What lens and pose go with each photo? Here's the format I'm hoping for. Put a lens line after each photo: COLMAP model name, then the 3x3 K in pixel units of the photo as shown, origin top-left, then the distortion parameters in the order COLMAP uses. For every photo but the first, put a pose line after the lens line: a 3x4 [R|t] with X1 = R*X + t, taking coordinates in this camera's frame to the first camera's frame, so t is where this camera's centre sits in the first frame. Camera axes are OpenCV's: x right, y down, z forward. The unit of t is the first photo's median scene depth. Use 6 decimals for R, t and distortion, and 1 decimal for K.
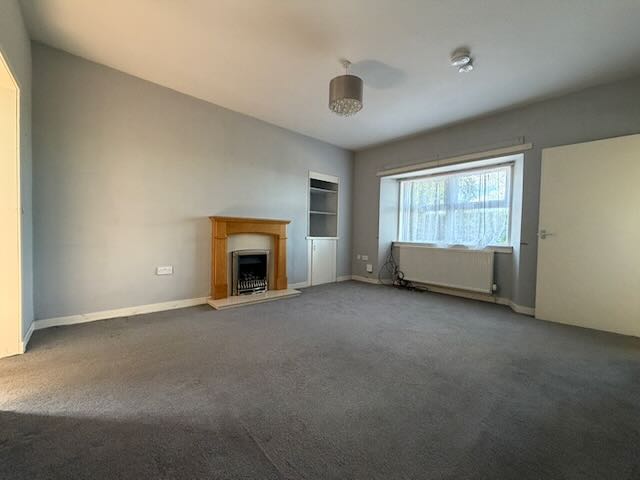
lens RADIAL K [[256.7, 0, 317.4], [0, 256.7, 239.4], [0, 0, 1]] dist [0.001560, 0.000036]
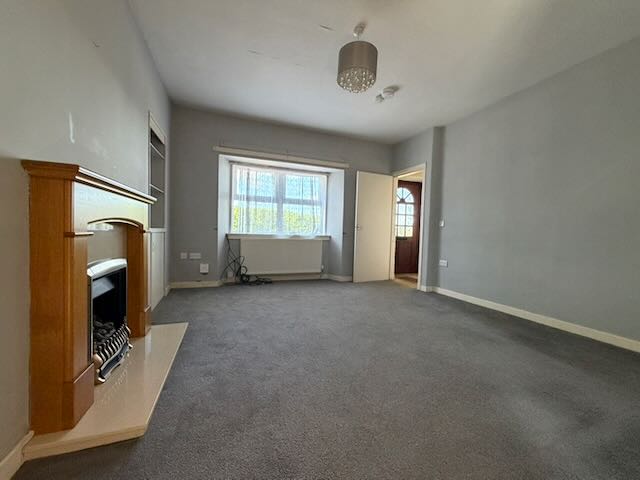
lens RADIAL K [[256.7, 0, 317.4], [0, 256.7, 239.4], [0, 0, 1]] dist [0.001560, 0.000036]
pose [[0.366857, -0.044445, 0.929215, -0.455845], [0.000230, 0.998862, 0.047686, -0.014421], [-0.930277, -0.017280, 0.366450, 0.471322]]
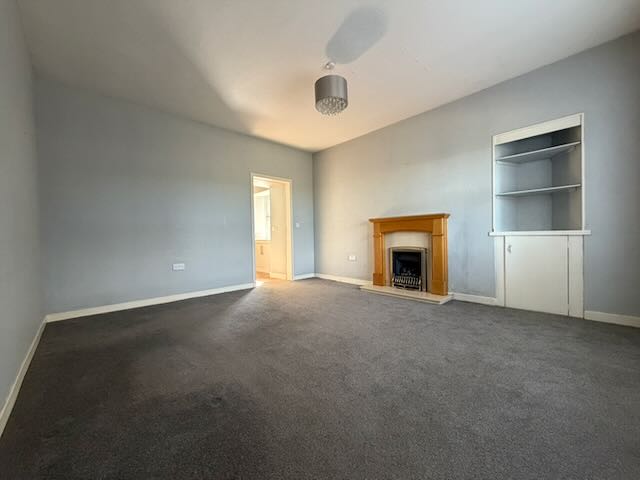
lens RADIAL K [[256.7, 0, 317.4], [0, 256.7, 239.4], [0, 0, 1]] dist [0.001560, 0.000036]
pose [[0.016606, -0.010370, -0.999808, 0.680396], [-0.002680, 0.999942, -0.010416, 0.018974], [0.999859, 0.002852, 0.016577, 0.549320]]
